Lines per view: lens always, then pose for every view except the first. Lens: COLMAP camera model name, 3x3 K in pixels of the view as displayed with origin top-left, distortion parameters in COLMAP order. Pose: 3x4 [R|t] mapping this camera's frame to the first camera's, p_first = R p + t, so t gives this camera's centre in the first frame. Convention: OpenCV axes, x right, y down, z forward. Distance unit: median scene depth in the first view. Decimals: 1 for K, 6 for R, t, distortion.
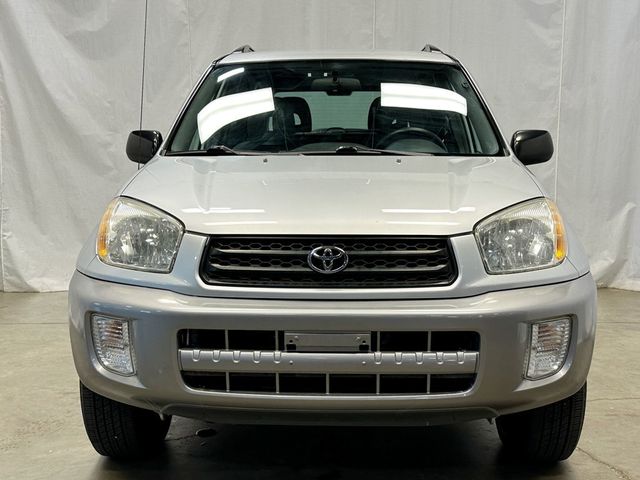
lens RADIAL K [[831.6, 0, 317.3], [0, 831.6, 238.7], [0, 0, 1]] dist [0.045646, 0.000000]
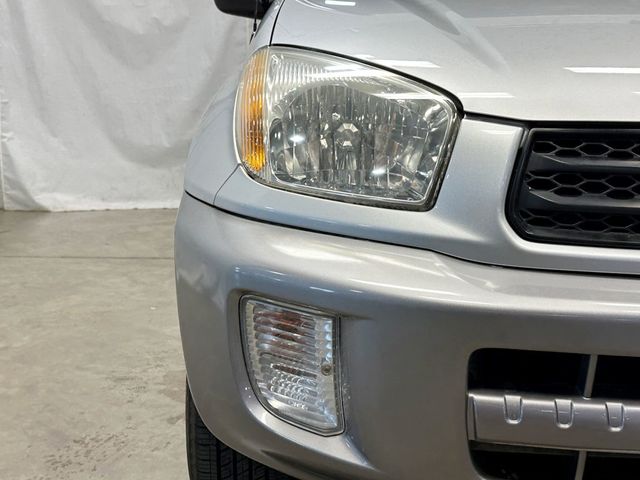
lens RADIAL K [[831.6, 0, 319.9], [0, 831.6, 239.3], [0, 0, 1]] dist [0.045646, 0.000000]
pose [[0.999647, 0.019727, 0.017776, -0.234564], [-0.021440, 0.994556, 0.101978, 0.012755], [-0.015668, -0.102323, 0.994628, 0.547813]]
